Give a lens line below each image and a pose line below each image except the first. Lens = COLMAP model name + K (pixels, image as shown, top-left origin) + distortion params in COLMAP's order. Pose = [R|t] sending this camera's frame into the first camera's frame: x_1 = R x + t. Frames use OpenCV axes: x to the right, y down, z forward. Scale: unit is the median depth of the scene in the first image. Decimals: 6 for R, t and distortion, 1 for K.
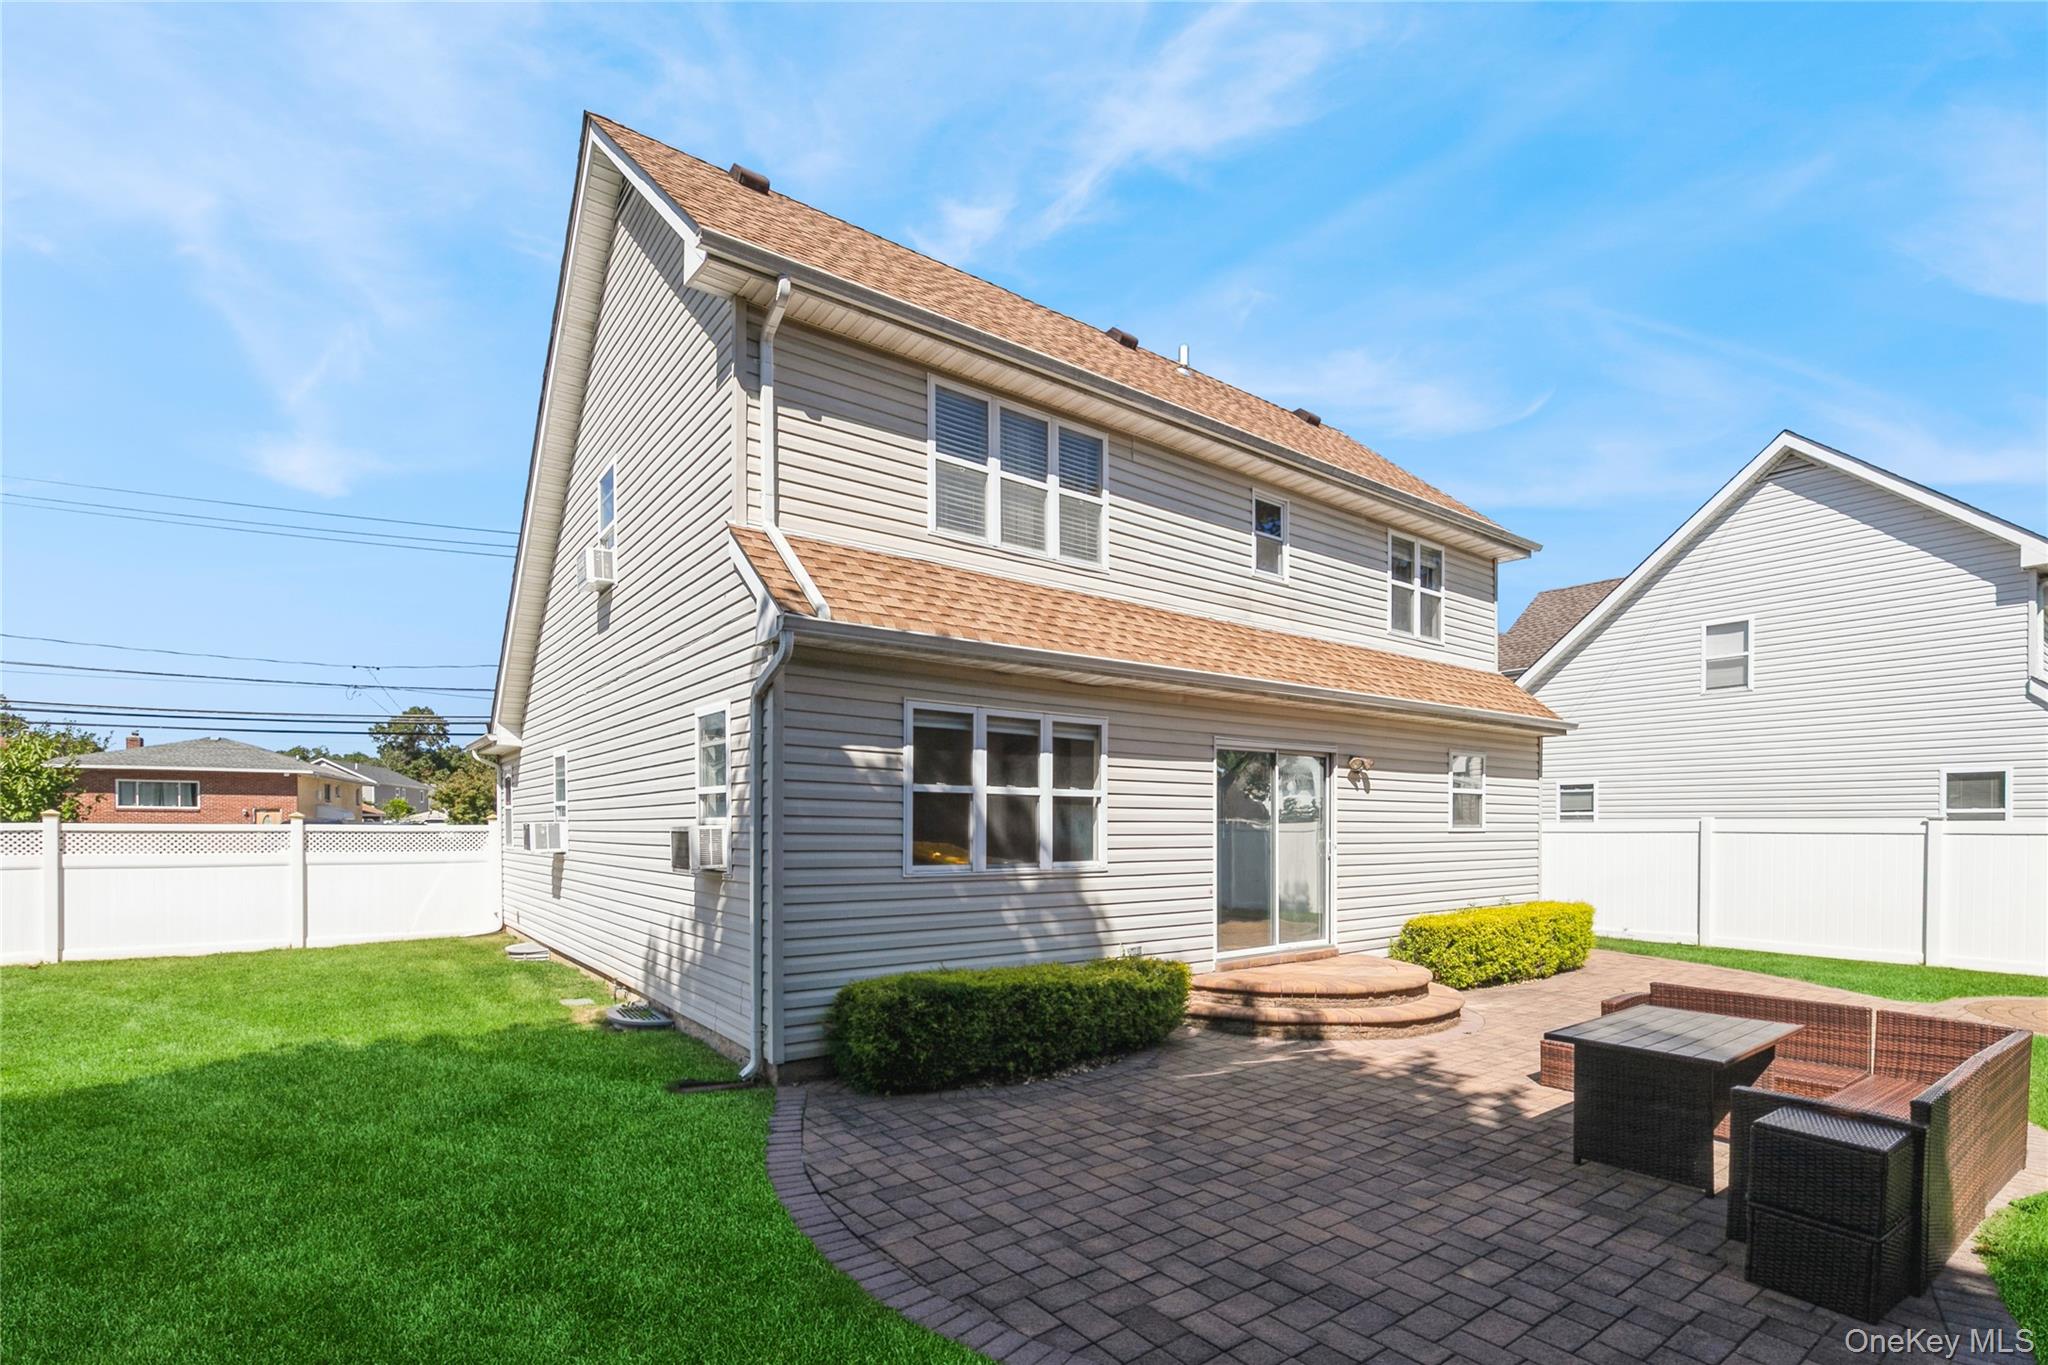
lens RADIAL K [[896.9, 0, 1013.9], [0, 896.9, 693.7], [0, 0, 1]] dist [0.001765, 0.000202]
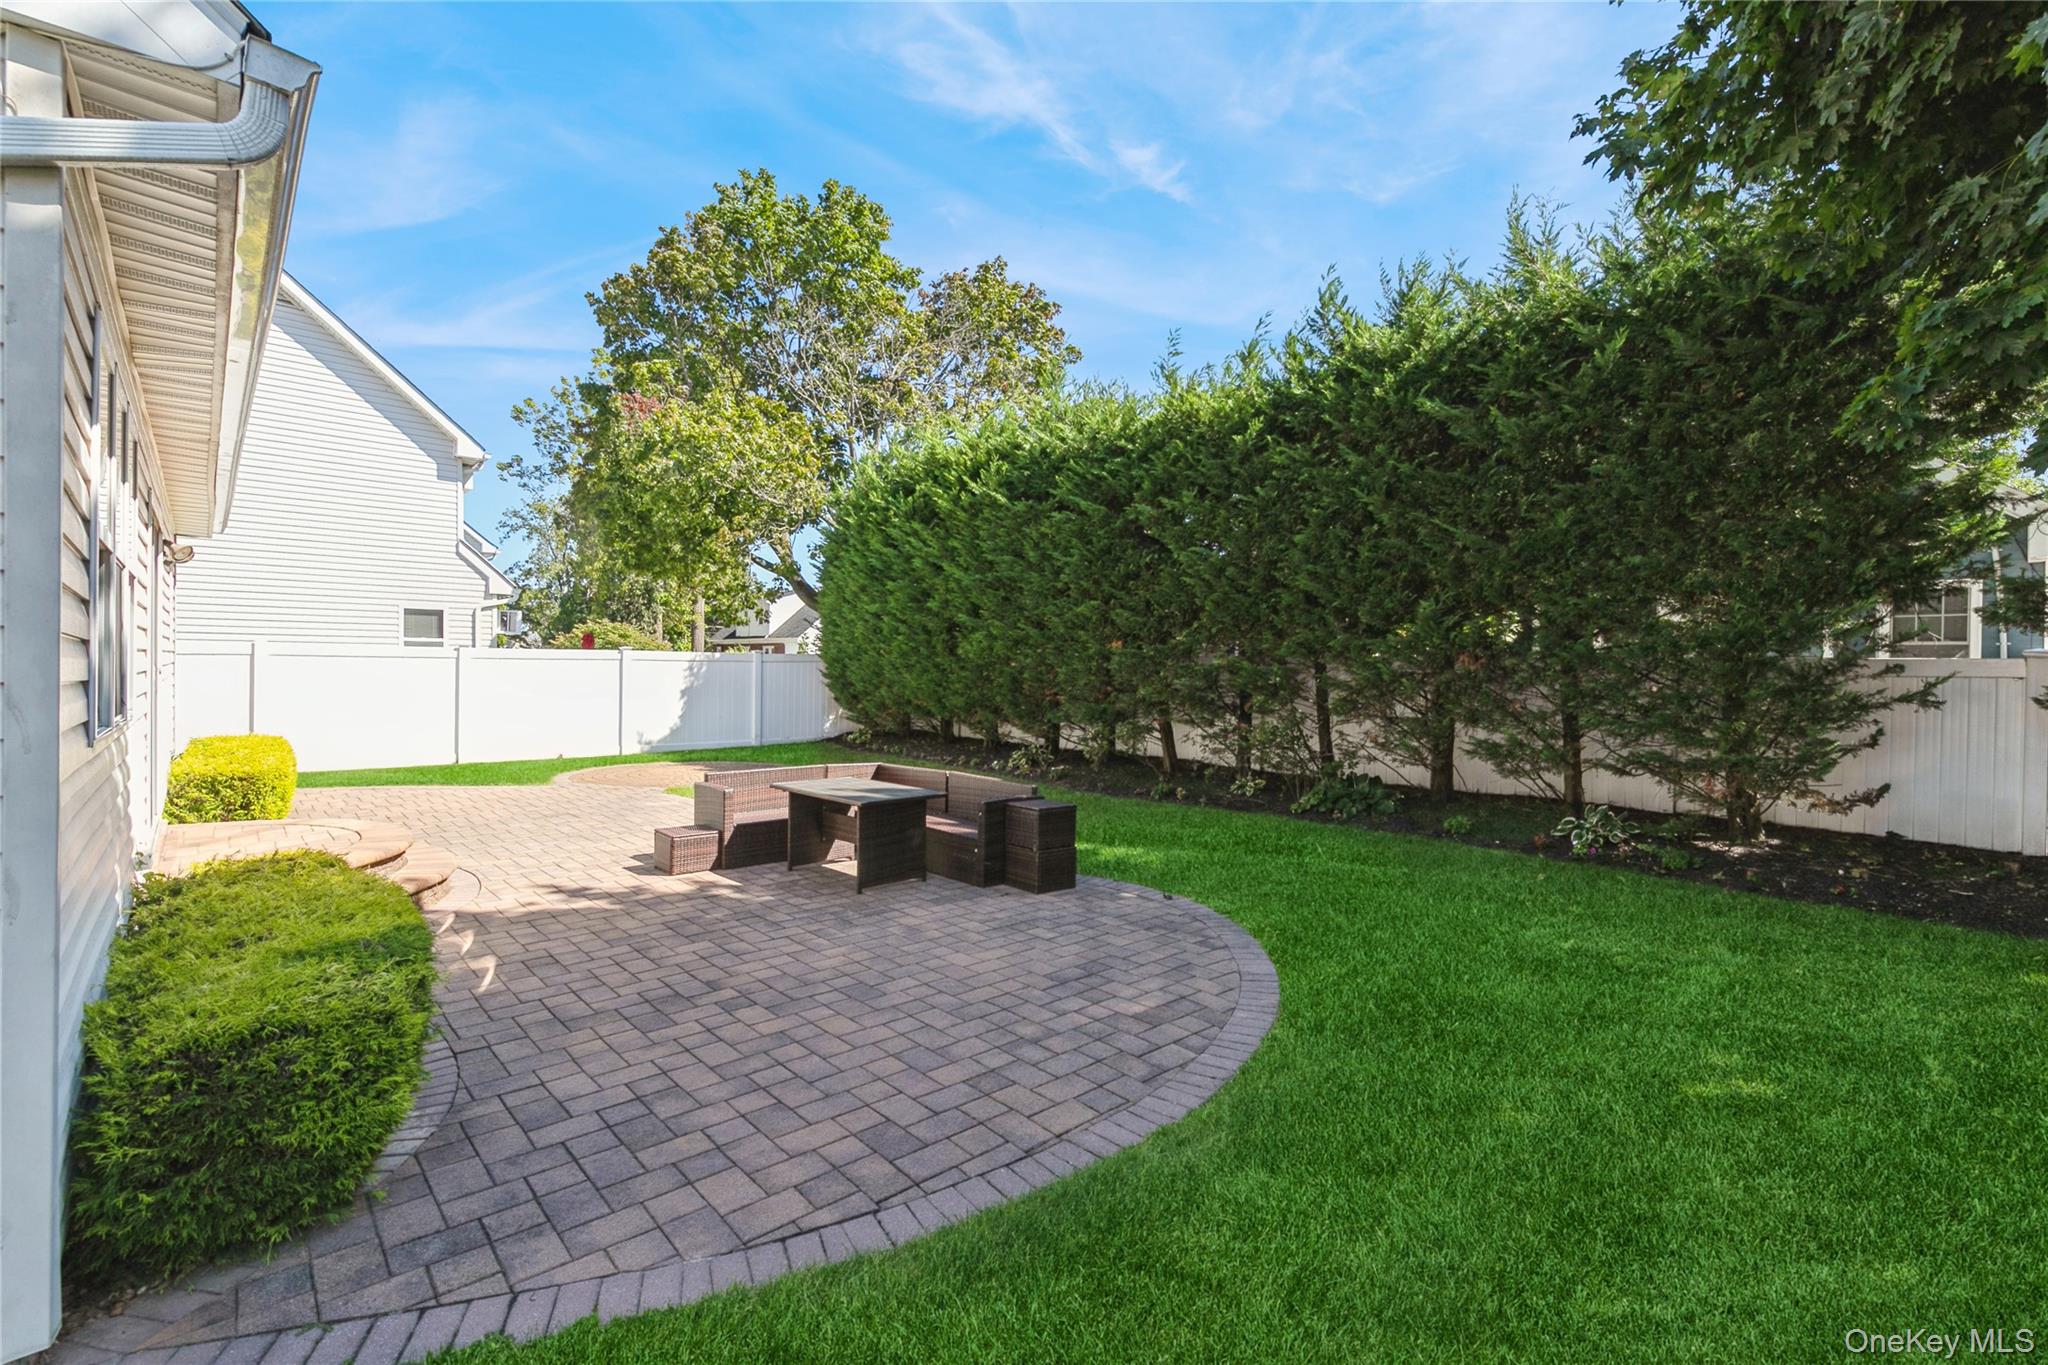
lens RADIAL K [[896.9, 0, 1013.9], [0, 896.9, 693.7], [0, 0, 1]] dist [0.001765, 0.000202]
pose [[-0.082986, -0.032046, 0.996035, -0.742392], [-0.166176, 0.985934, 0.017875, 0.139166], [-0.982598, -0.164033, -0.087144, 0.882339]]
